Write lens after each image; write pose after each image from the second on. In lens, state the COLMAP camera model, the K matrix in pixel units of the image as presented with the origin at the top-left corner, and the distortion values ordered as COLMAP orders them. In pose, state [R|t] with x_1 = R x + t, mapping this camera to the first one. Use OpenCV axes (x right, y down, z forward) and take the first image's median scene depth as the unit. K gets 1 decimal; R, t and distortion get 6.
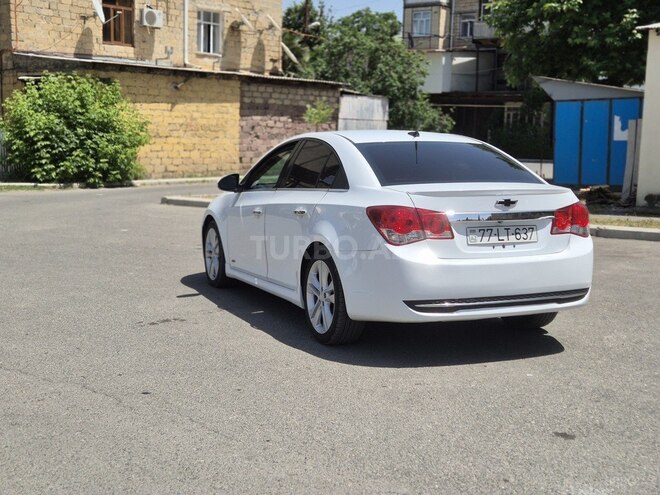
lens RADIAL K [[879.1, 0, 330.9], [0, 879.1, 246.1], [0, 0, 1]] dist [0.073039, 0.000000]
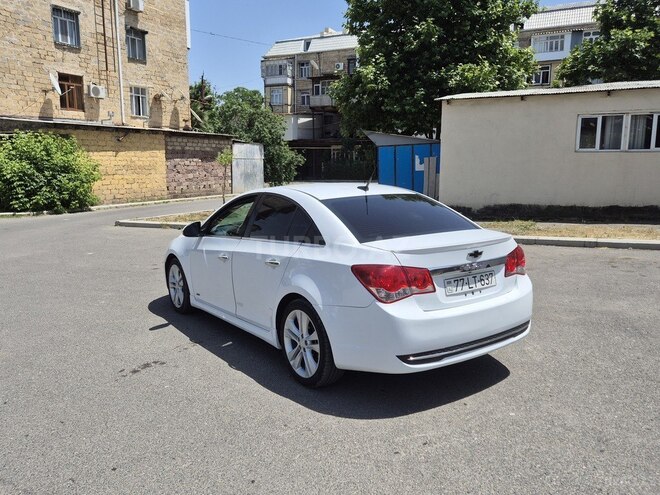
lens RADIAL K [[527.3, 0, 328.7], [0, 527.3, 238.8], [0, 0, 1]] dist [0.055706, -0.029365]
pose [[0.977996, -0.053396, 0.201674, -0.028317], [0.050419, 0.998530, 0.019870, -0.022721], [-0.202438, -0.009264, 0.979251, 0.096847]]
